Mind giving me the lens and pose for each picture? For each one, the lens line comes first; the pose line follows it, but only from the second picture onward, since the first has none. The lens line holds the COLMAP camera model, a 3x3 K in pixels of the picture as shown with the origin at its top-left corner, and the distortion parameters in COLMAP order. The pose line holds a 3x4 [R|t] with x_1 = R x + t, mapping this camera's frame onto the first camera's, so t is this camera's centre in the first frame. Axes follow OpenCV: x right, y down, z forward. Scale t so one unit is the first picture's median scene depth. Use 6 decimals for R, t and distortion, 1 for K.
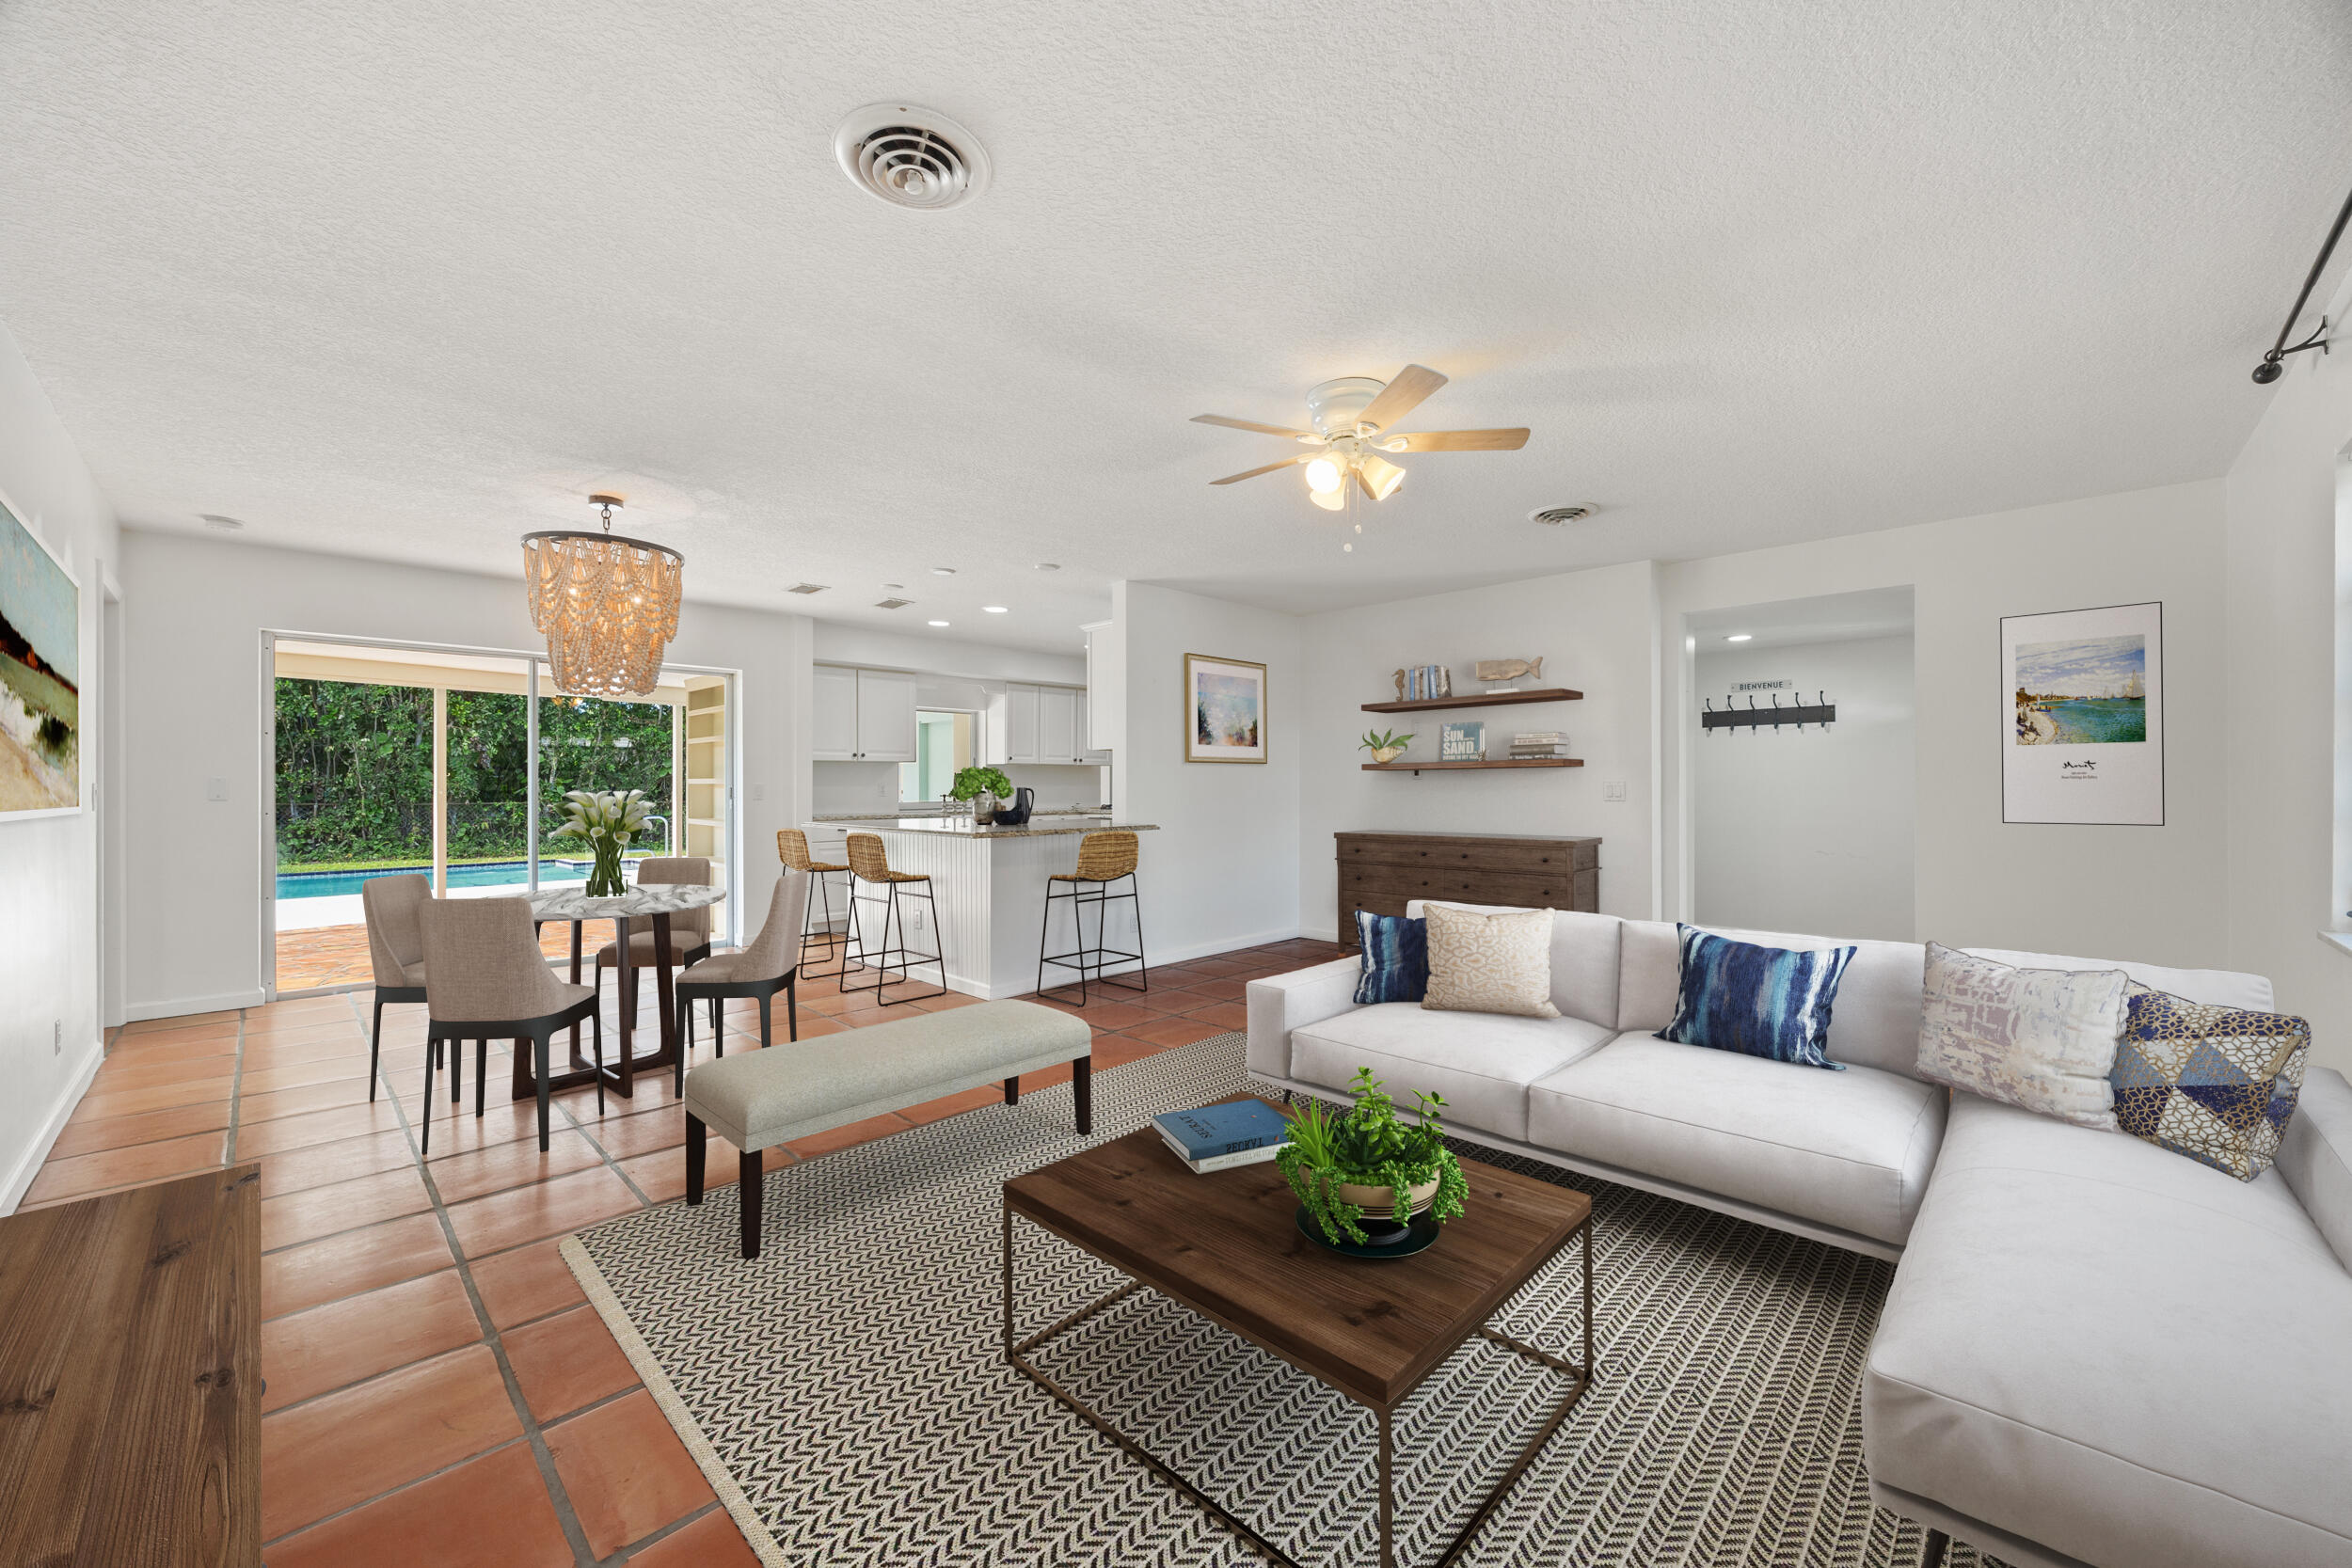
lens RADIAL K [[901.2, 0, 1176.0], [0, 901.2, 784.0], [0, 0, 1]] dist [-0.000904, -0.000038]
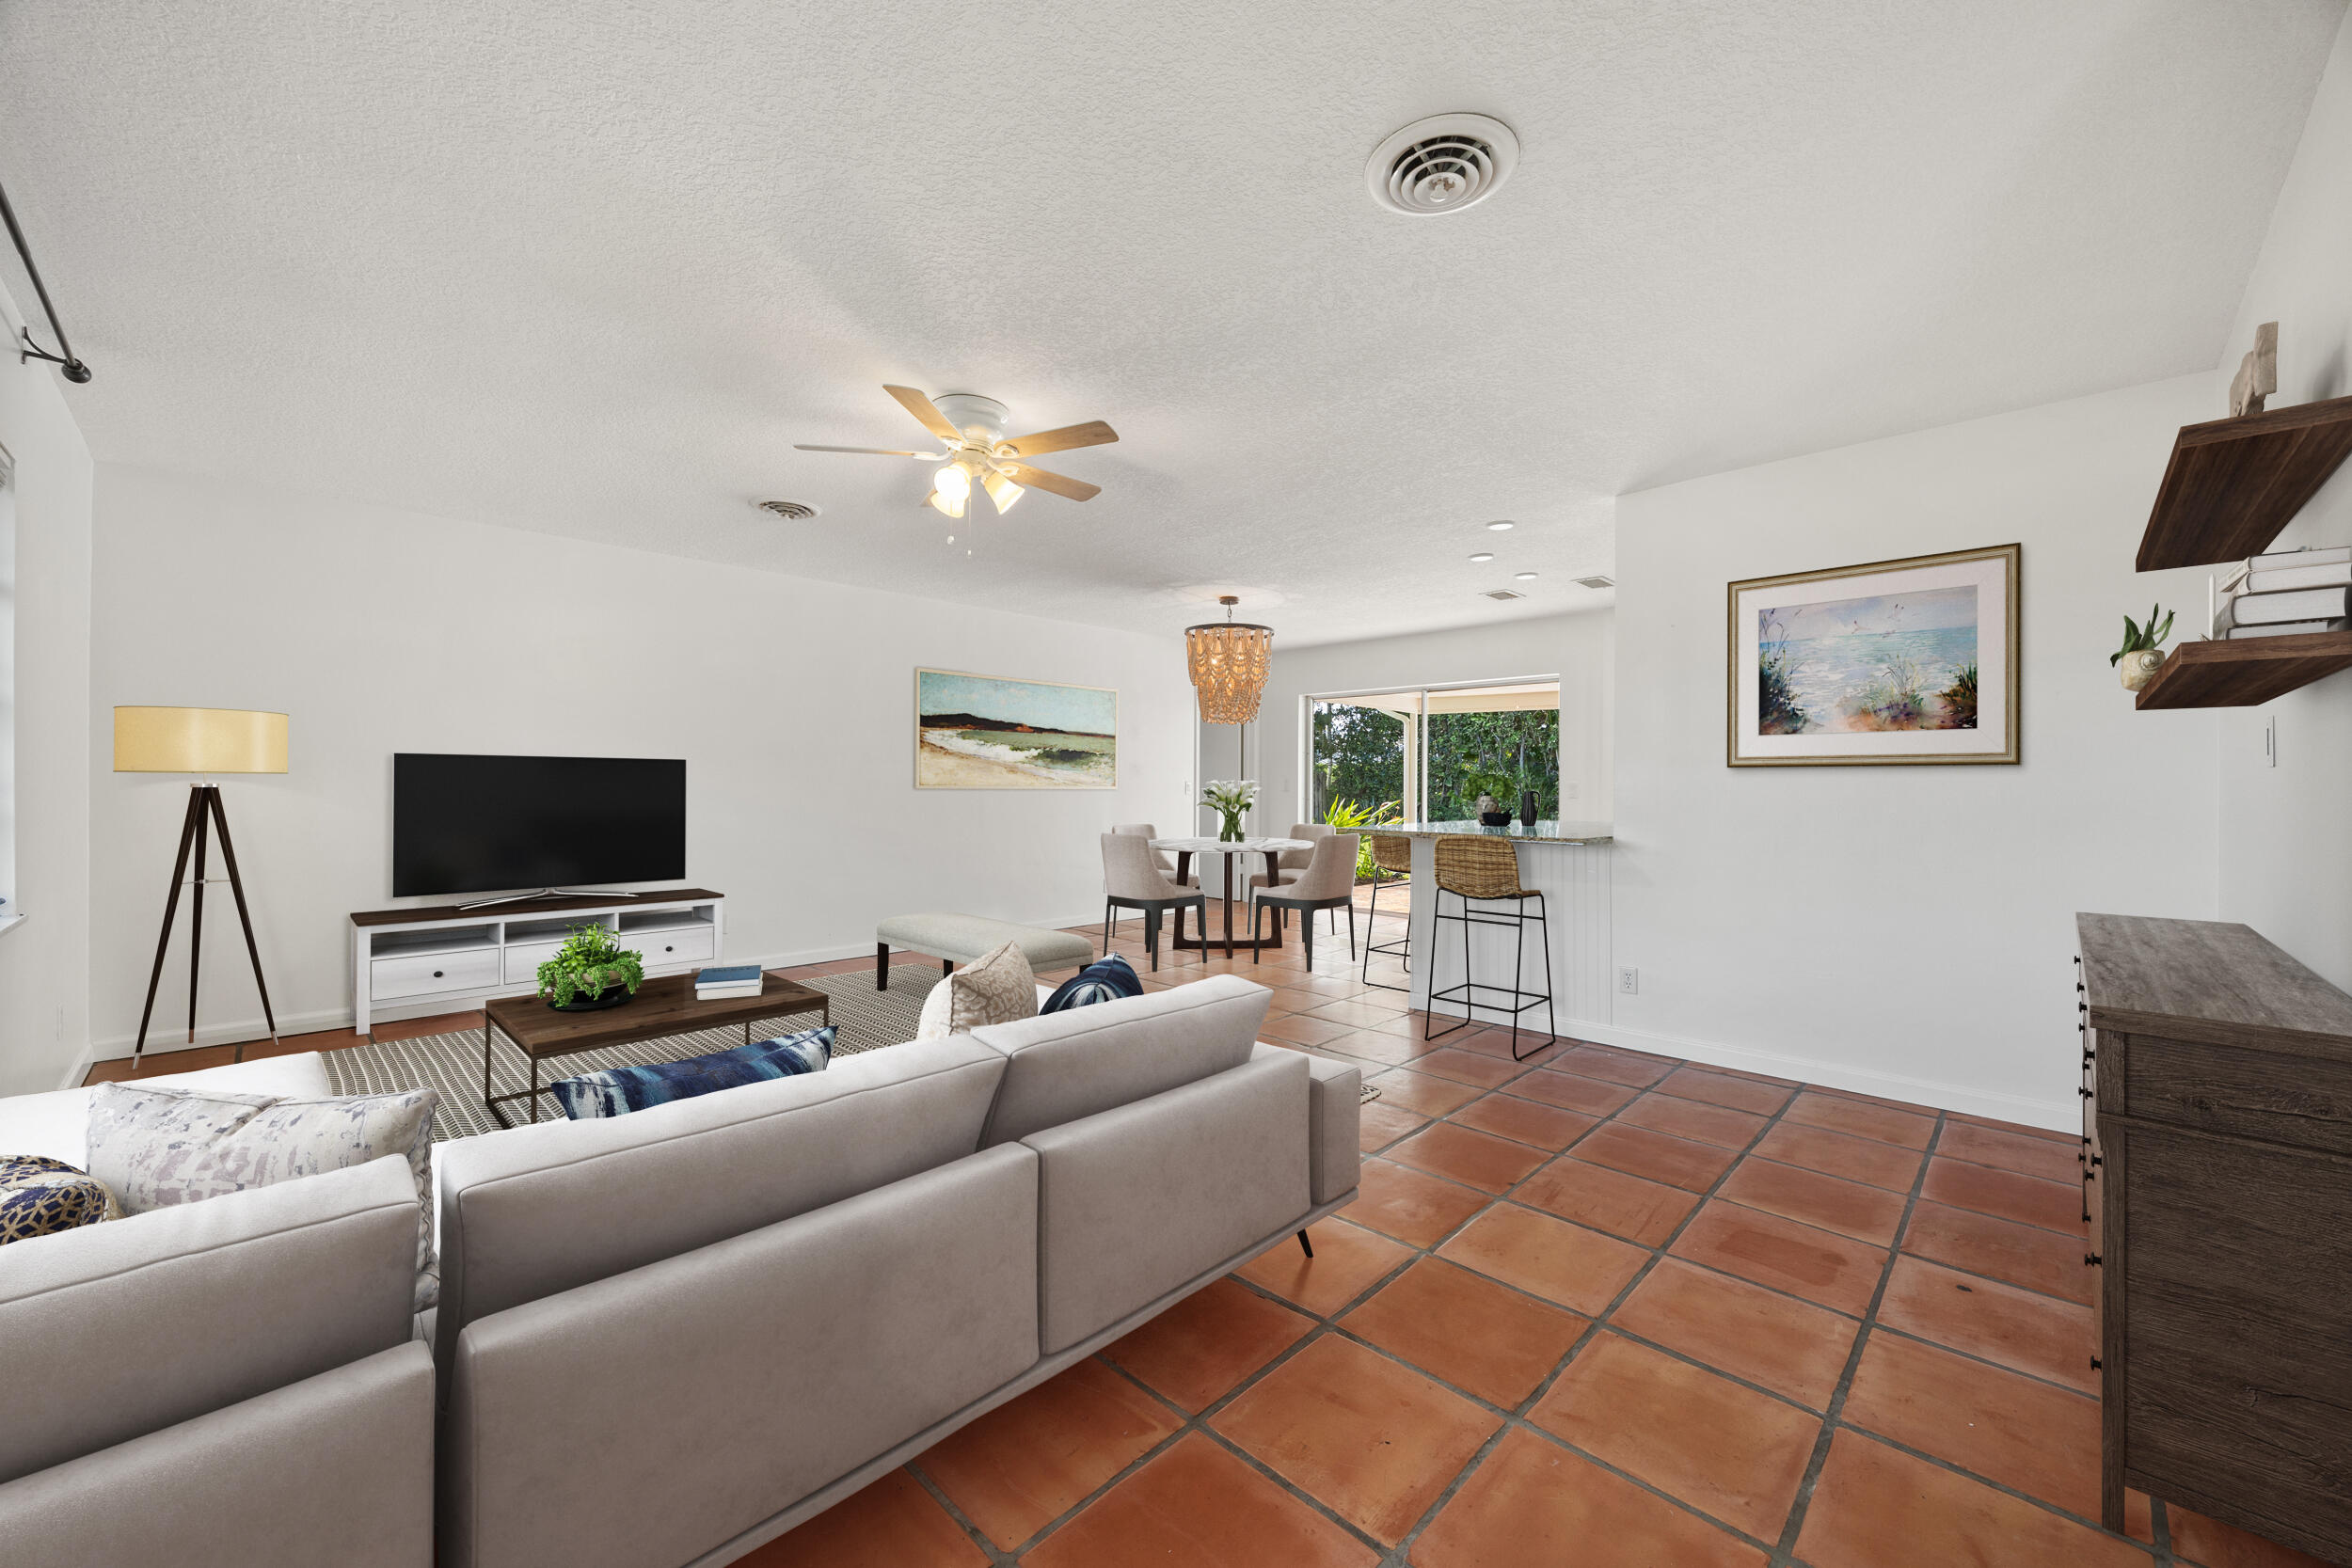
lens RADIAL K [[901.2, 0, 1176.0], [0, 901.2, 784.0], [0, 0, 1]] dist [-0.000904, -0.000038]
pose [[-0.001499, 0.016127, -0.999869, 0.568859], [0.007074, 0.999845, 0.016116, -0.023296], [0.999974, -0.007049, -0.001613, 0.597395]]
